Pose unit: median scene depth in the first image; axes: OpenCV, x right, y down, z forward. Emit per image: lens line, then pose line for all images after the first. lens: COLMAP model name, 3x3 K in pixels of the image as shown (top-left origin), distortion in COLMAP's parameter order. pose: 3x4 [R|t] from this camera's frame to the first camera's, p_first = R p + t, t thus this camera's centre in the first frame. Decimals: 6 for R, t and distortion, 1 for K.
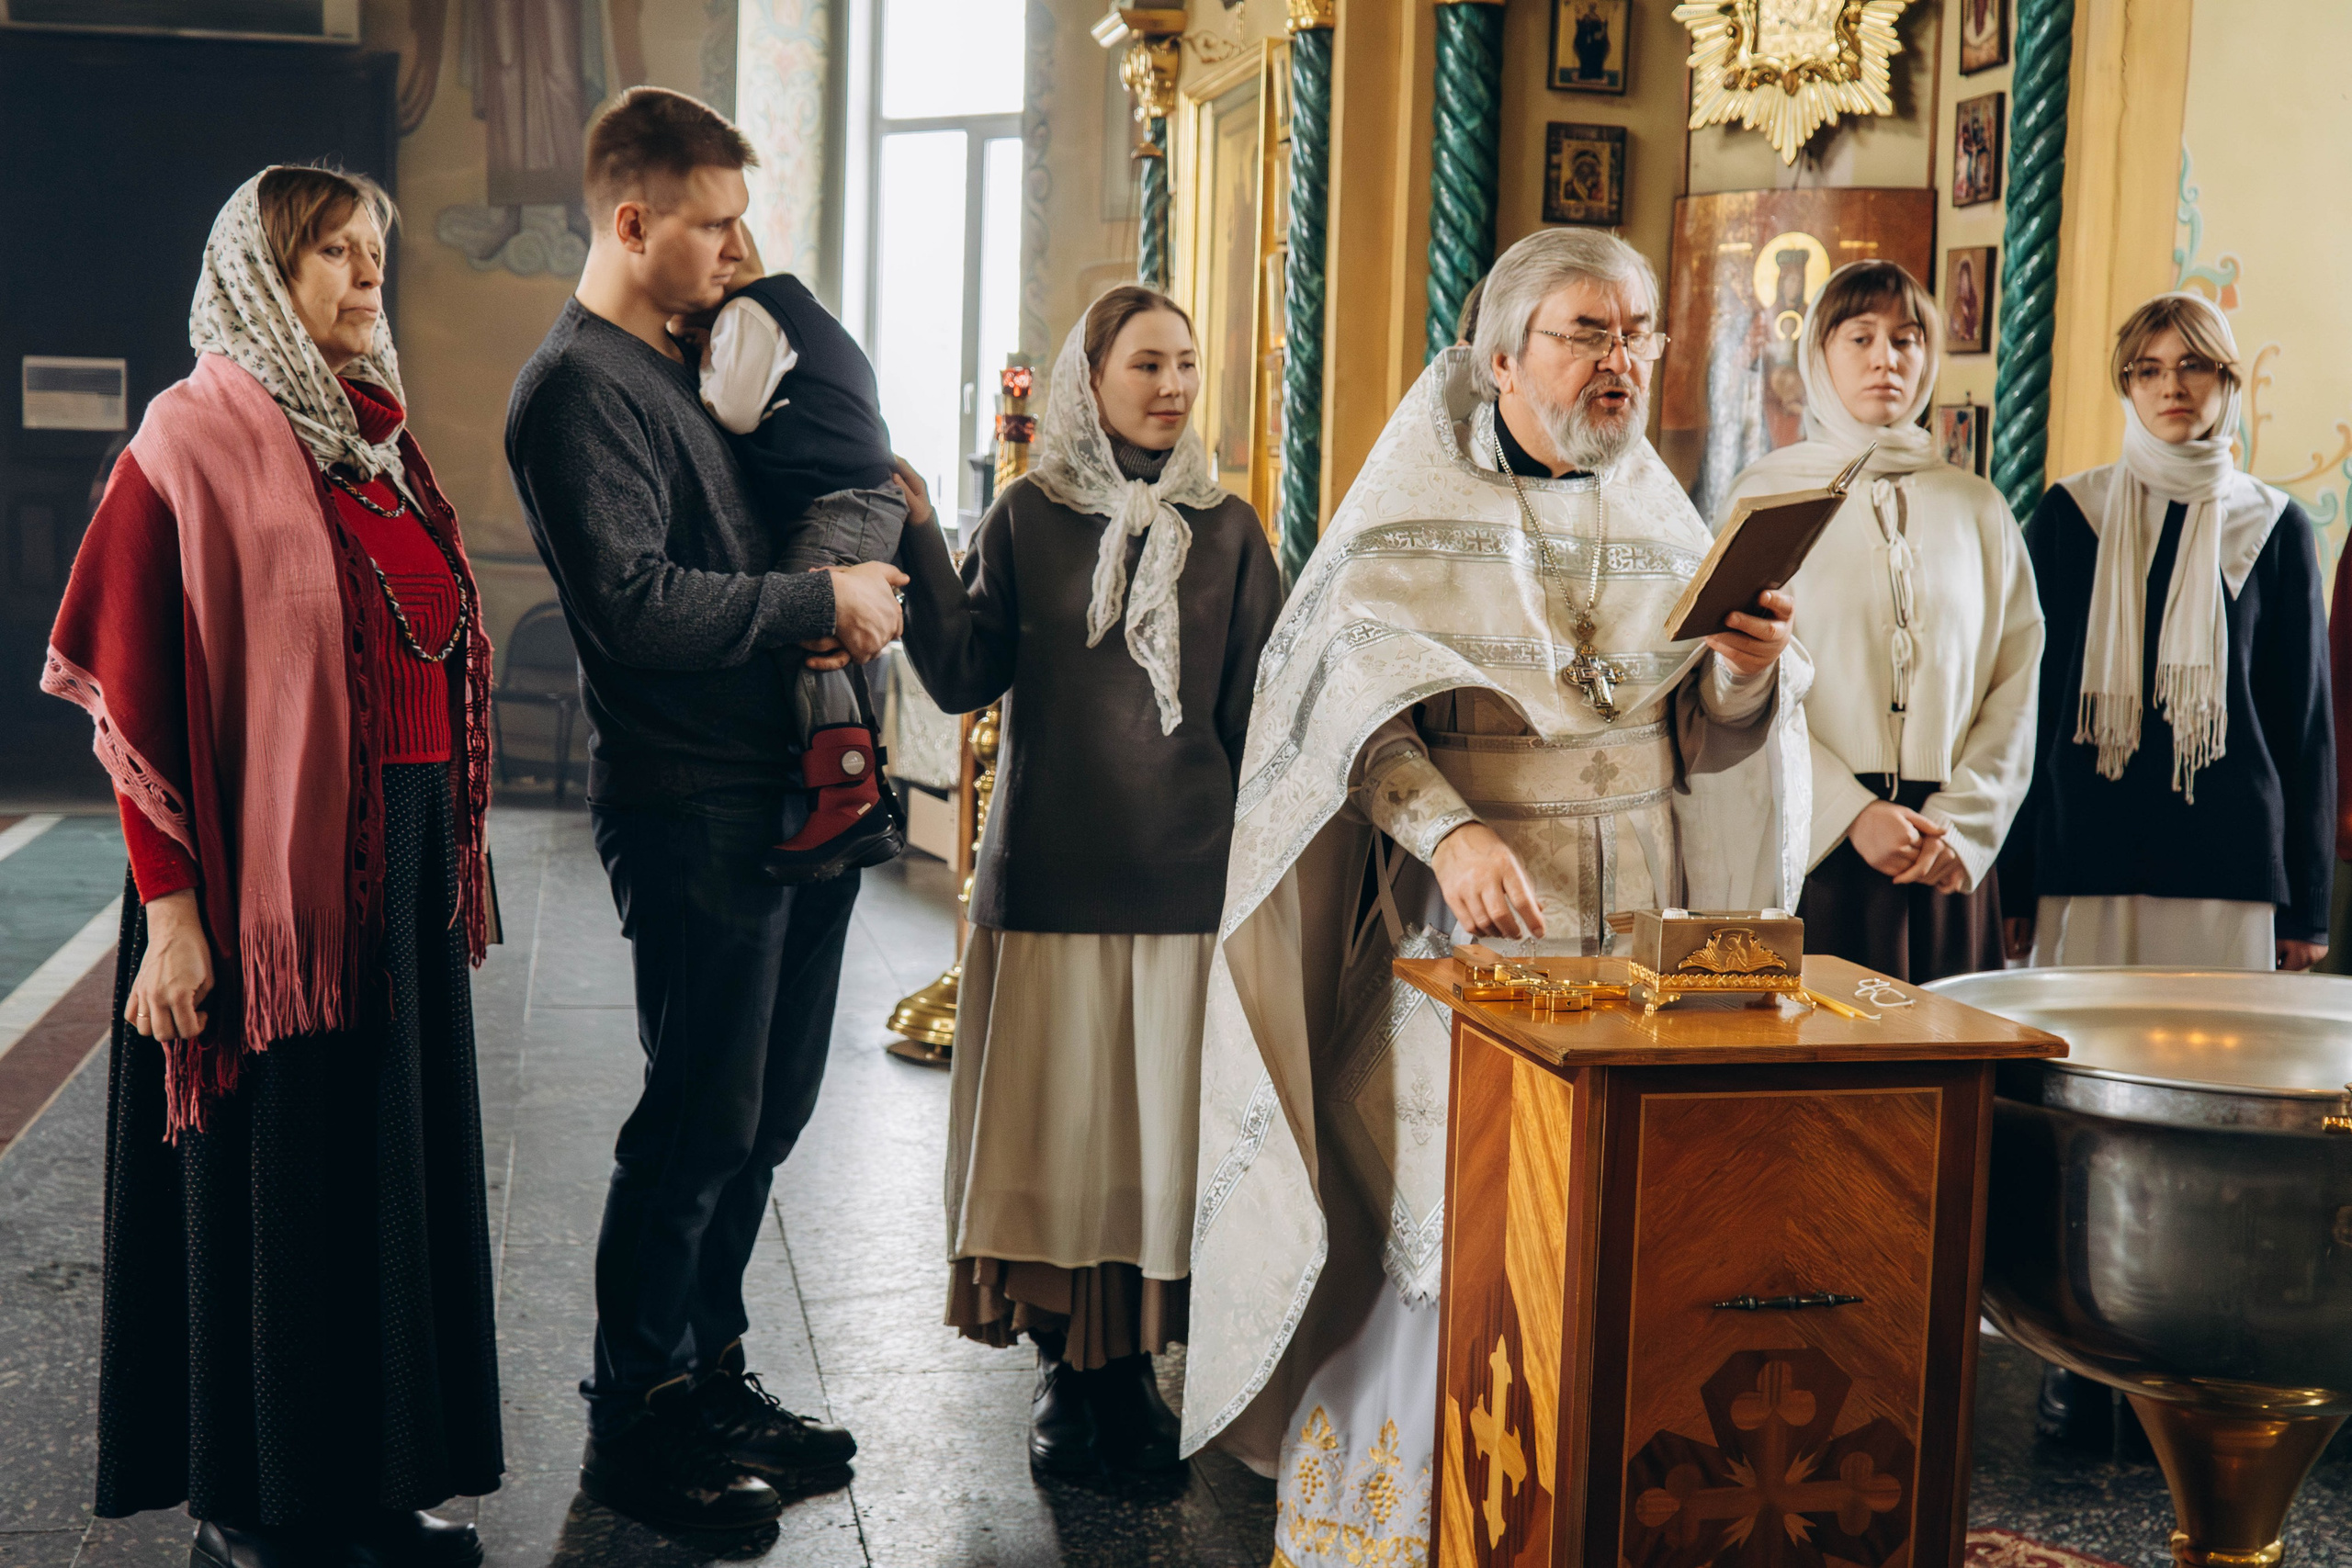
lens RADIAL K [[2923.4, 0, 1176.0], [0, 2923.4, 784.0], [0, 0, 1]] dist [-0.234437, 0.475838]
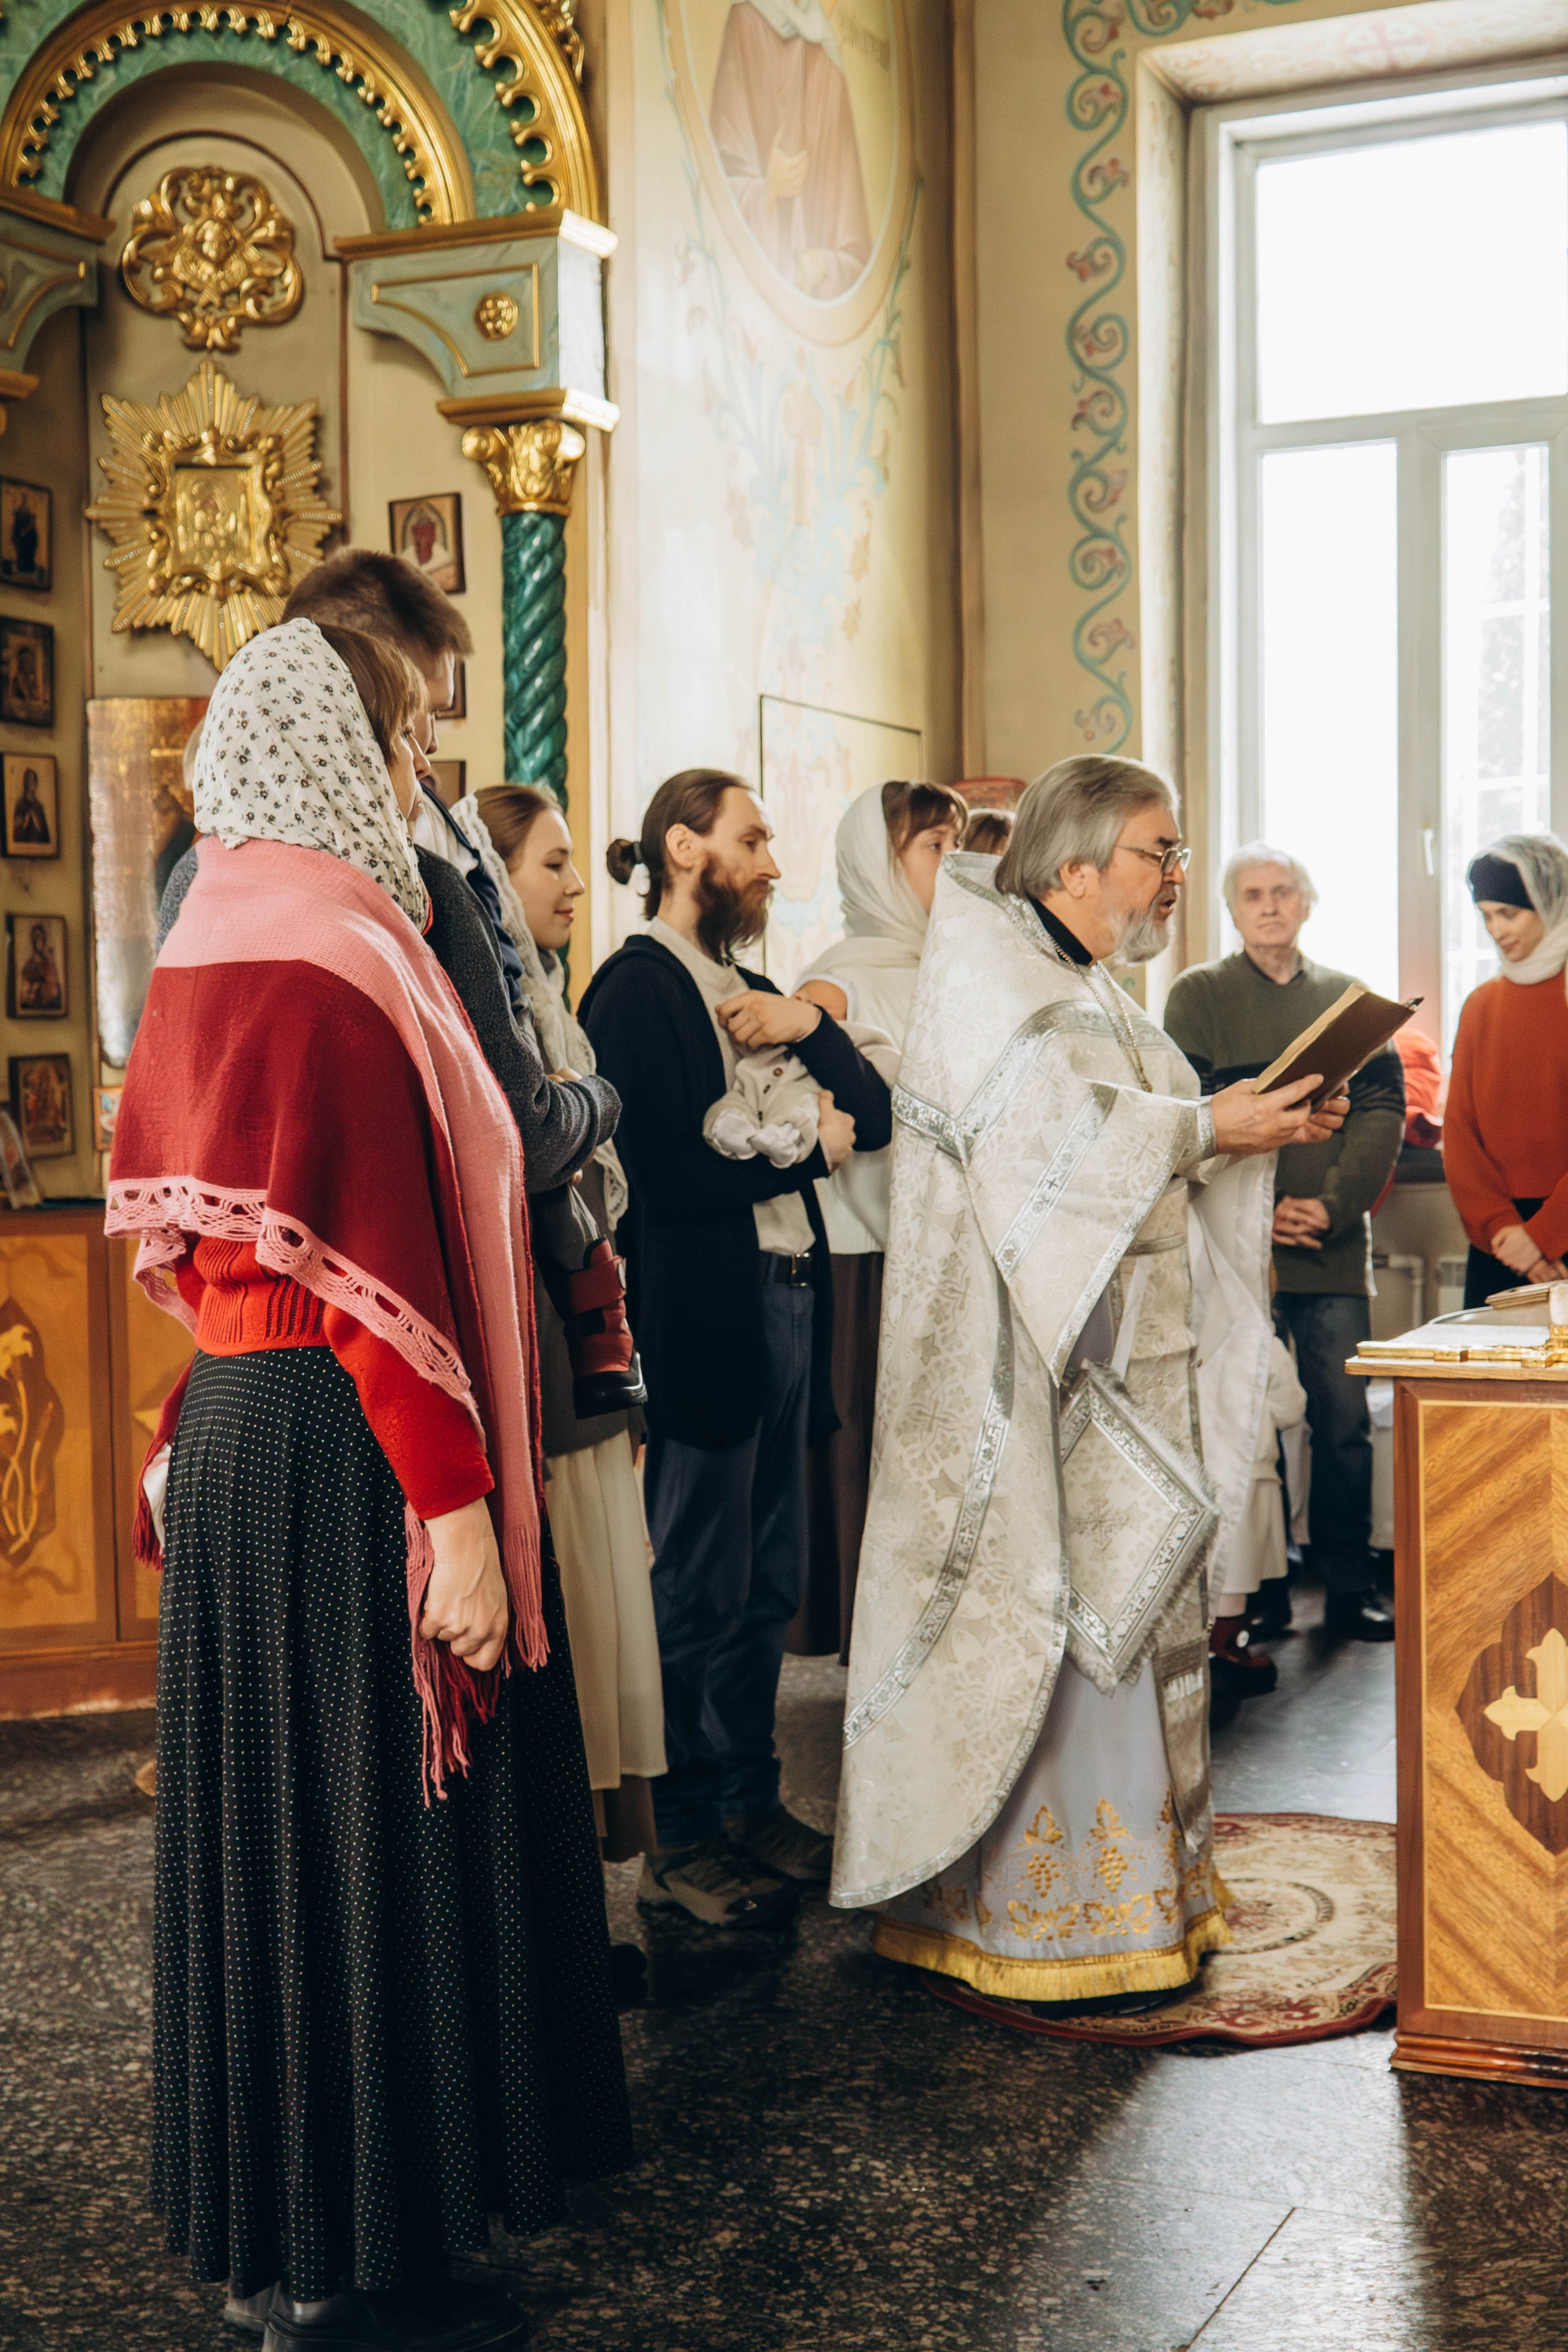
lens RADIAL K [[3014.7, 0, 784.0], [0, 3014.7, 1176.0], [0, 0, 1]] dist [-0.004003, -0.065145]
pose [[0.573461, -0.077479, 0.815561, -0.564926], [0.114188, 0.993359, 0.014079, -0.031405], [-0.811236, 0.085053, 0.578500, 0.239784]]
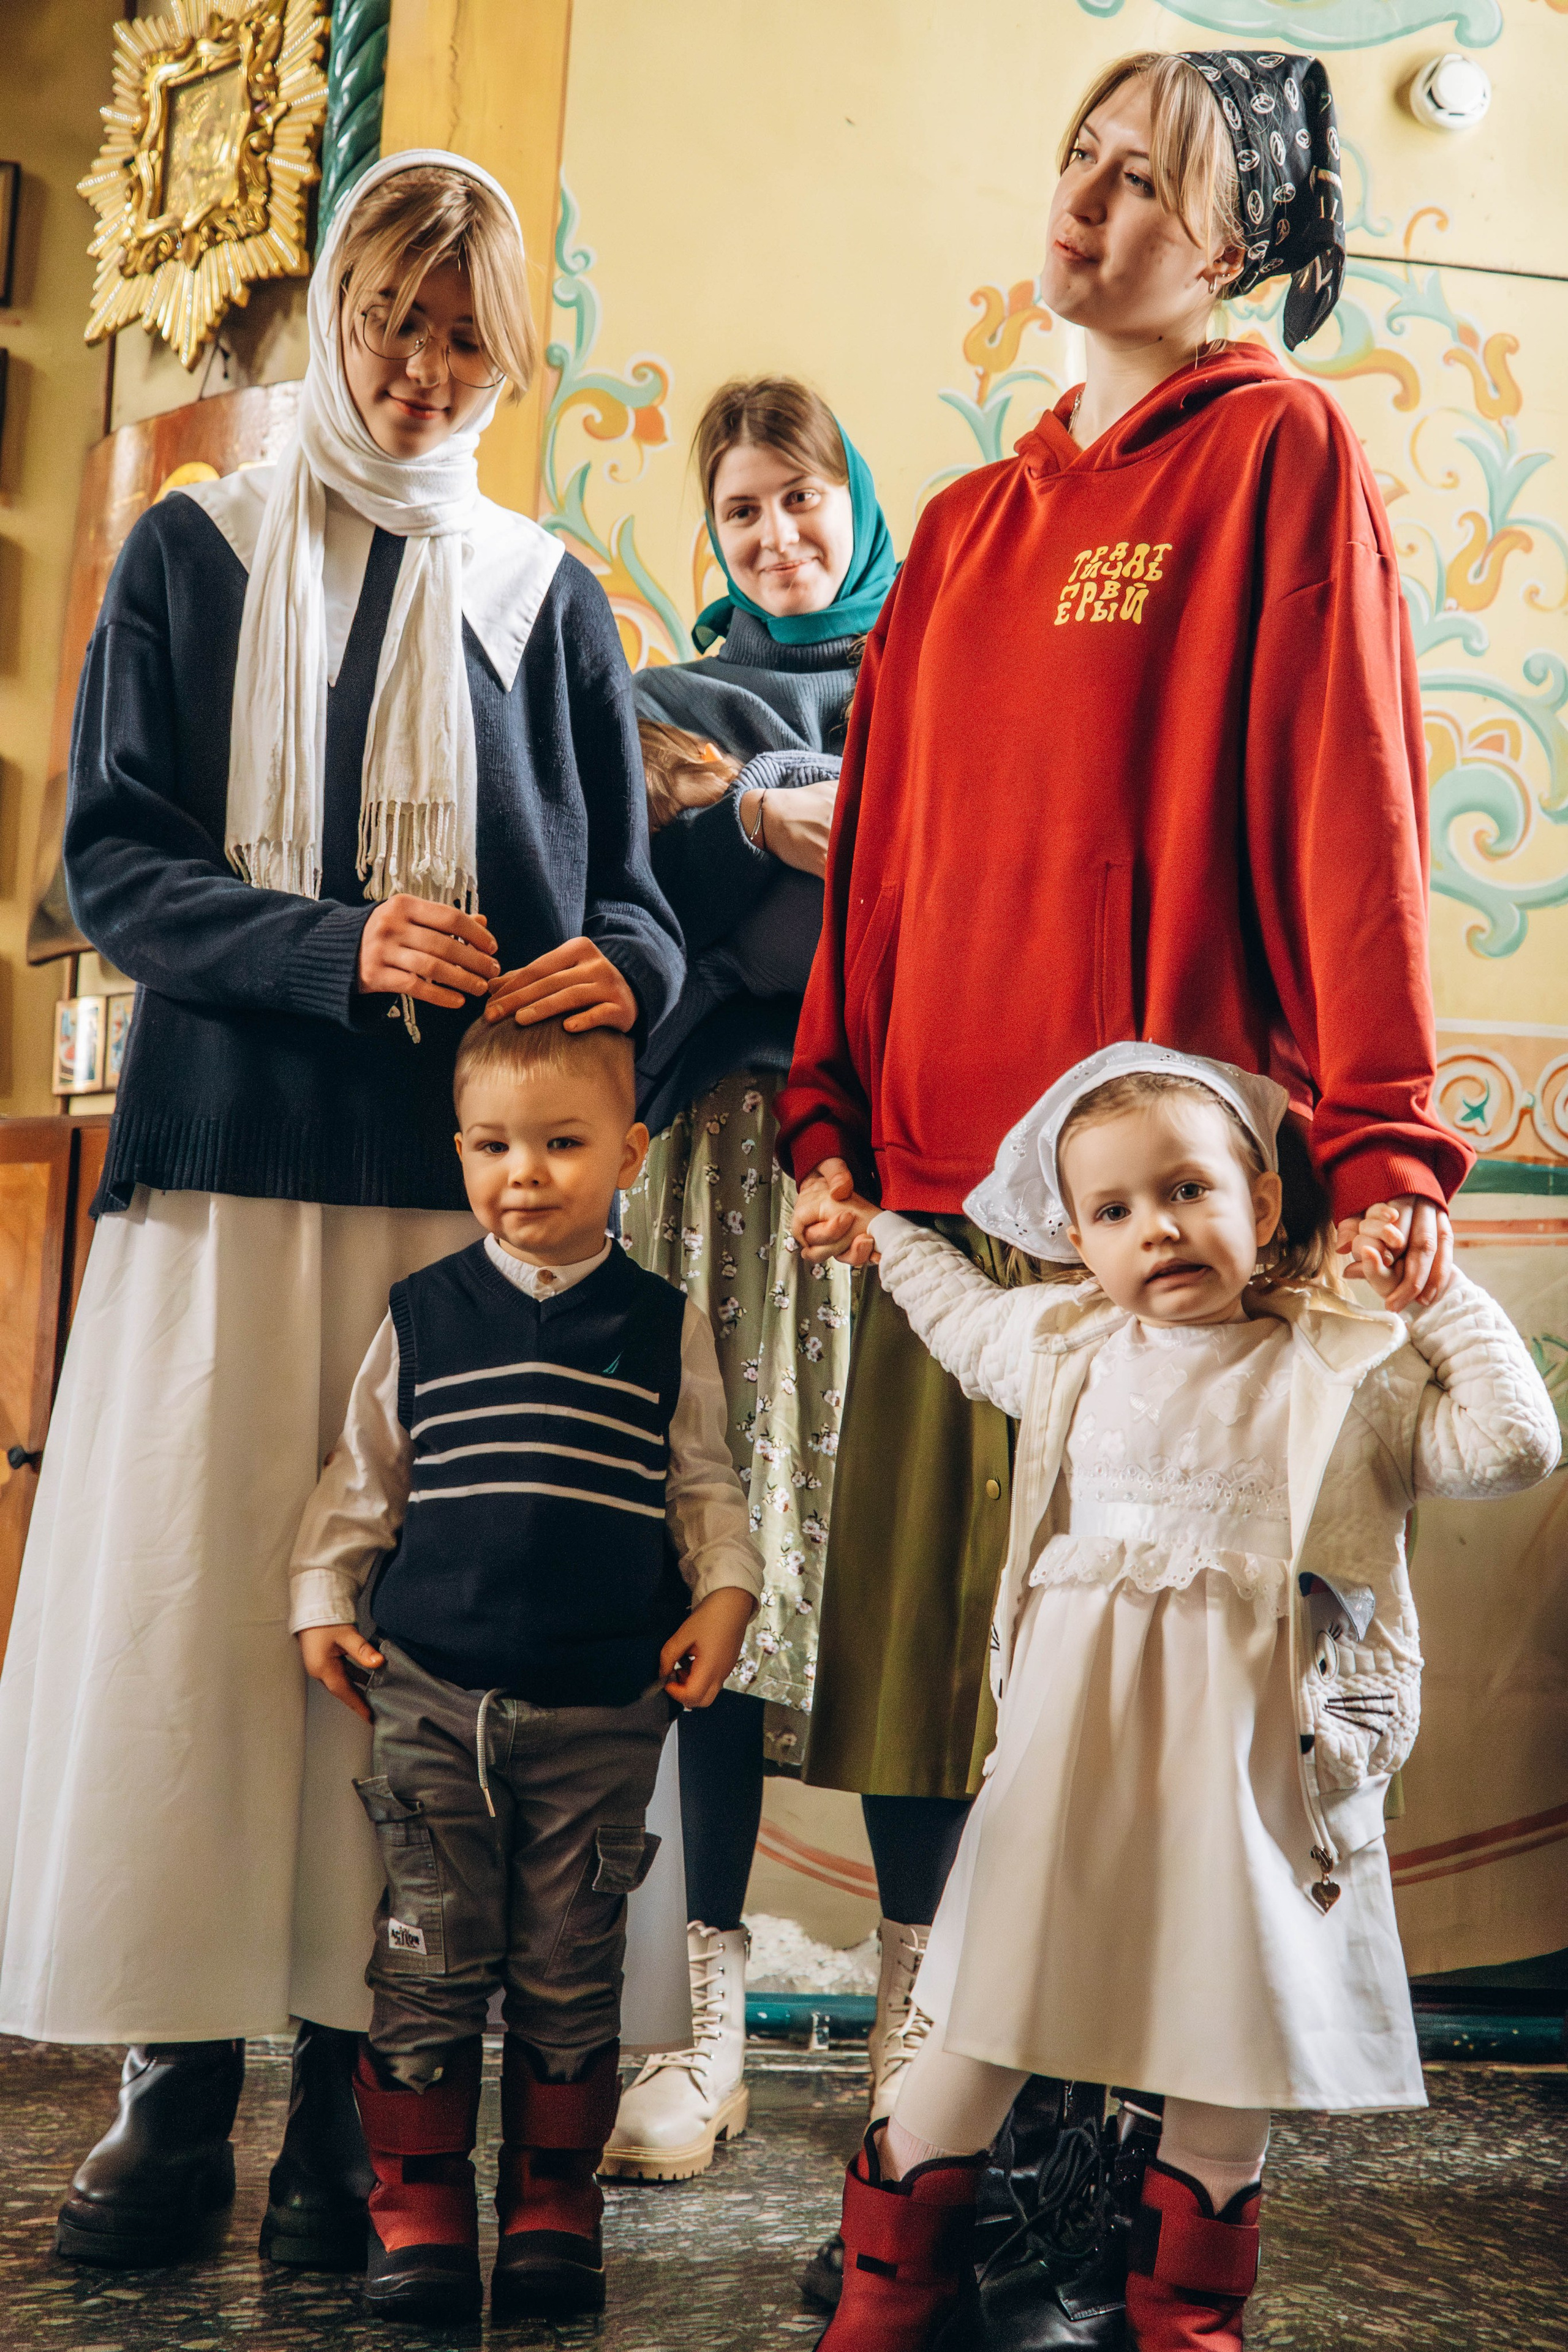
lens RADIAL K [[2726.8, 0, 784.0], [0, 2726.8, 1176.0], [0, 0, 1]] dist [0.076901, -0.022465]
pose [[0.997138, 0.012286, -0.074596, 0.413415], [-0.026980, 0.979565, -0.199309, 0.103561], [0.070623, 0.200751, 0.977093, 0.409896]]
